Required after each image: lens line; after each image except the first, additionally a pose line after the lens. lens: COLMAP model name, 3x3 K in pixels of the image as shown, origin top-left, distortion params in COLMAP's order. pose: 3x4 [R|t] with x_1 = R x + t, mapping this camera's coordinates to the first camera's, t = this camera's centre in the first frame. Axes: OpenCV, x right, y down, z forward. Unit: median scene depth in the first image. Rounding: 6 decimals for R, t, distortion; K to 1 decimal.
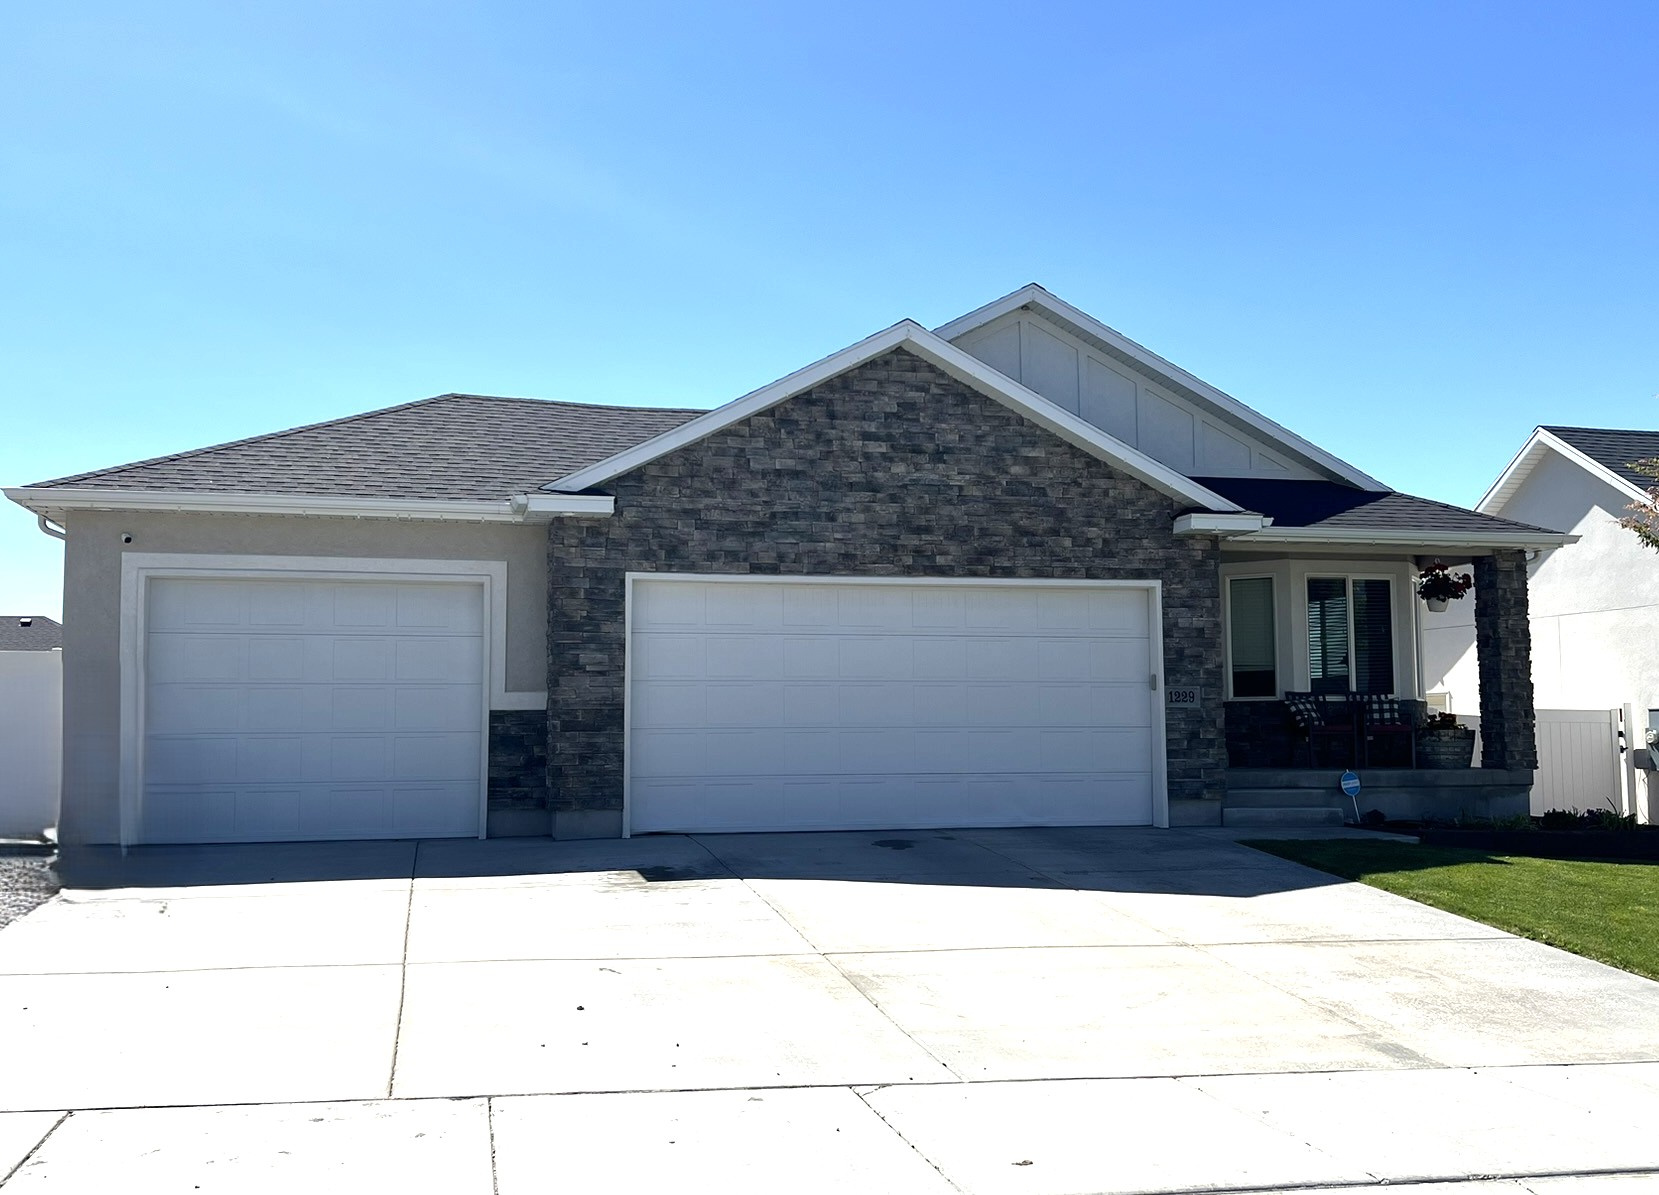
lens RADIAL K [[1316.9, 0, 829.5], [0, 1316.9, 597.5], [0, 0, 1]] dist [0.000898, -0.001017]
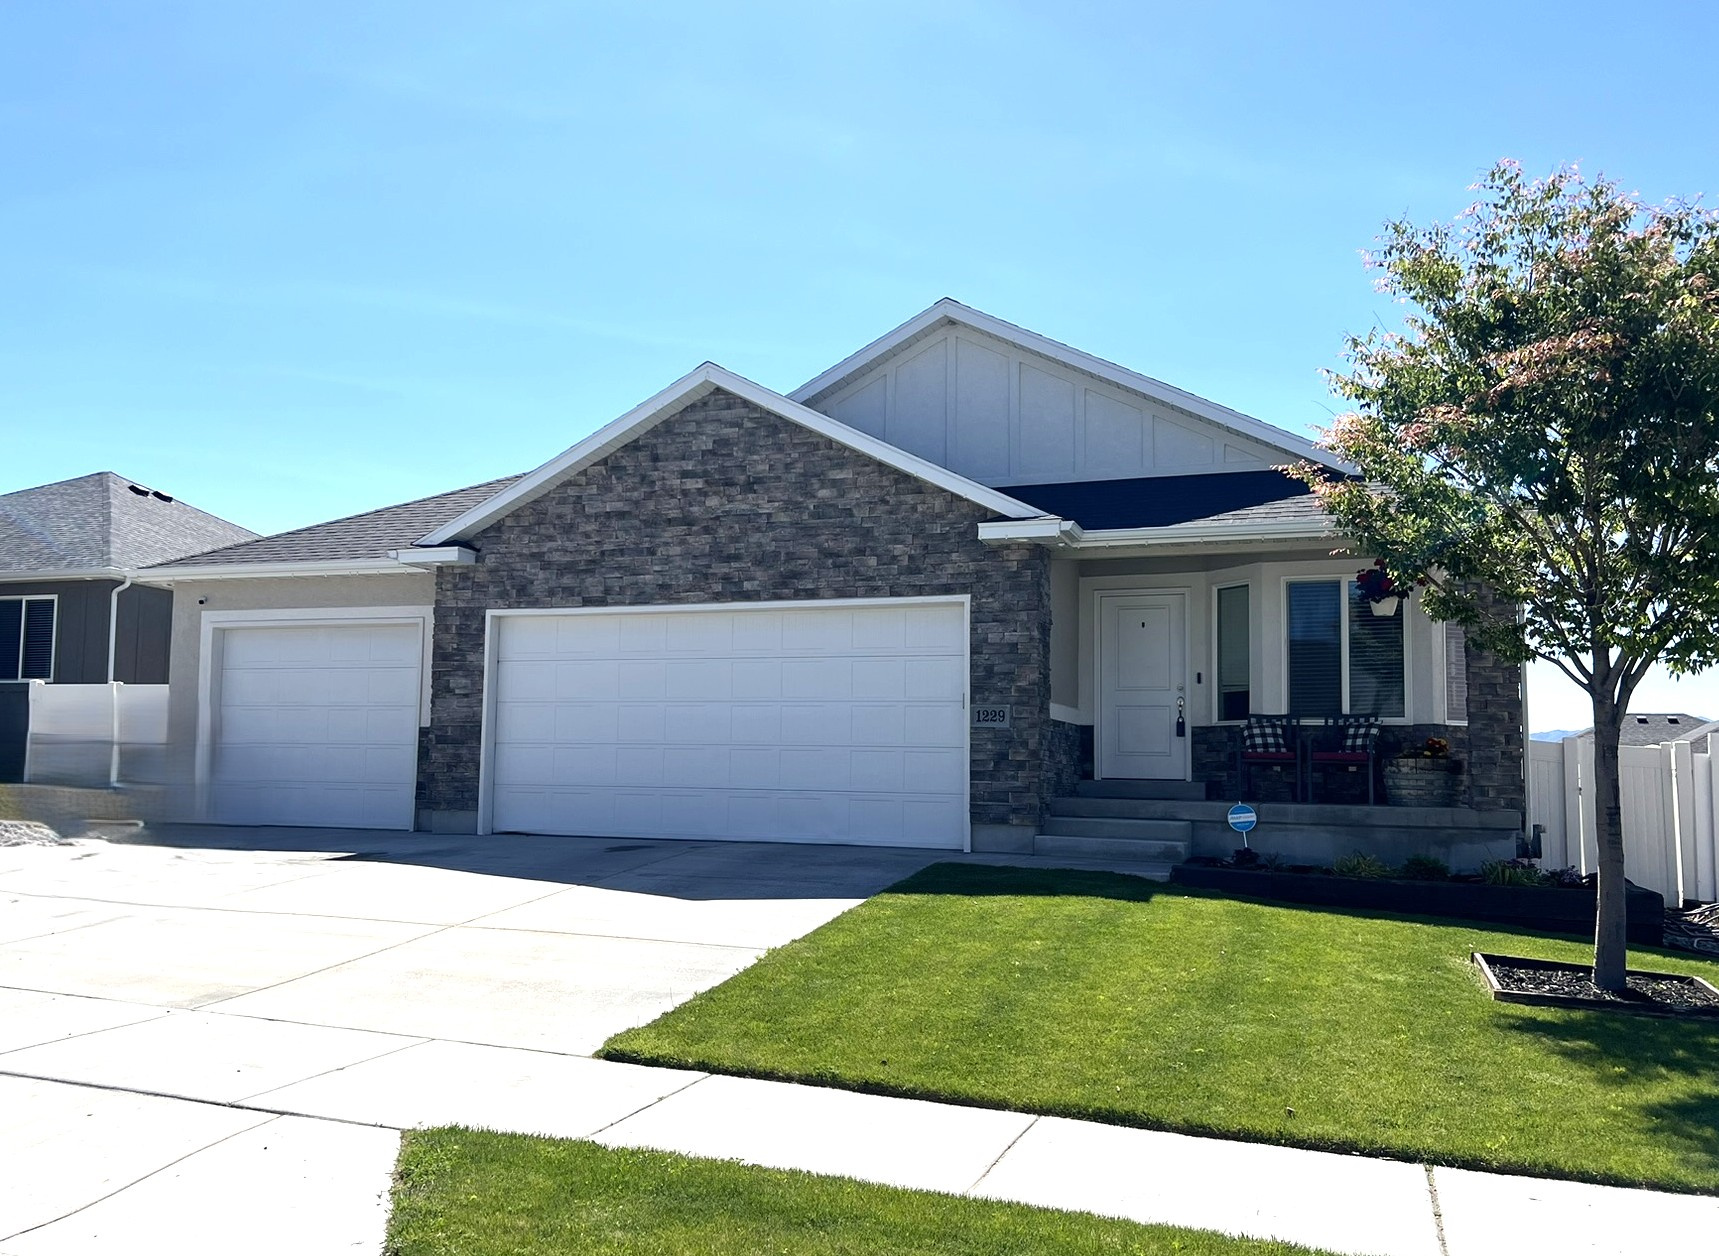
lens RADIAL K [[1350.5, 0, 859.5], [0, 1350.5, 628.0], [0, 0, 1]] dist [0.025732, -0.000617]
pose [[0.865831, -0.035296, -0.499091, 0.697561], [0.030742, 0.999377, -0.017345, 0.026810], [0.499392, -0.000325, 0.866376, 0.111220]]
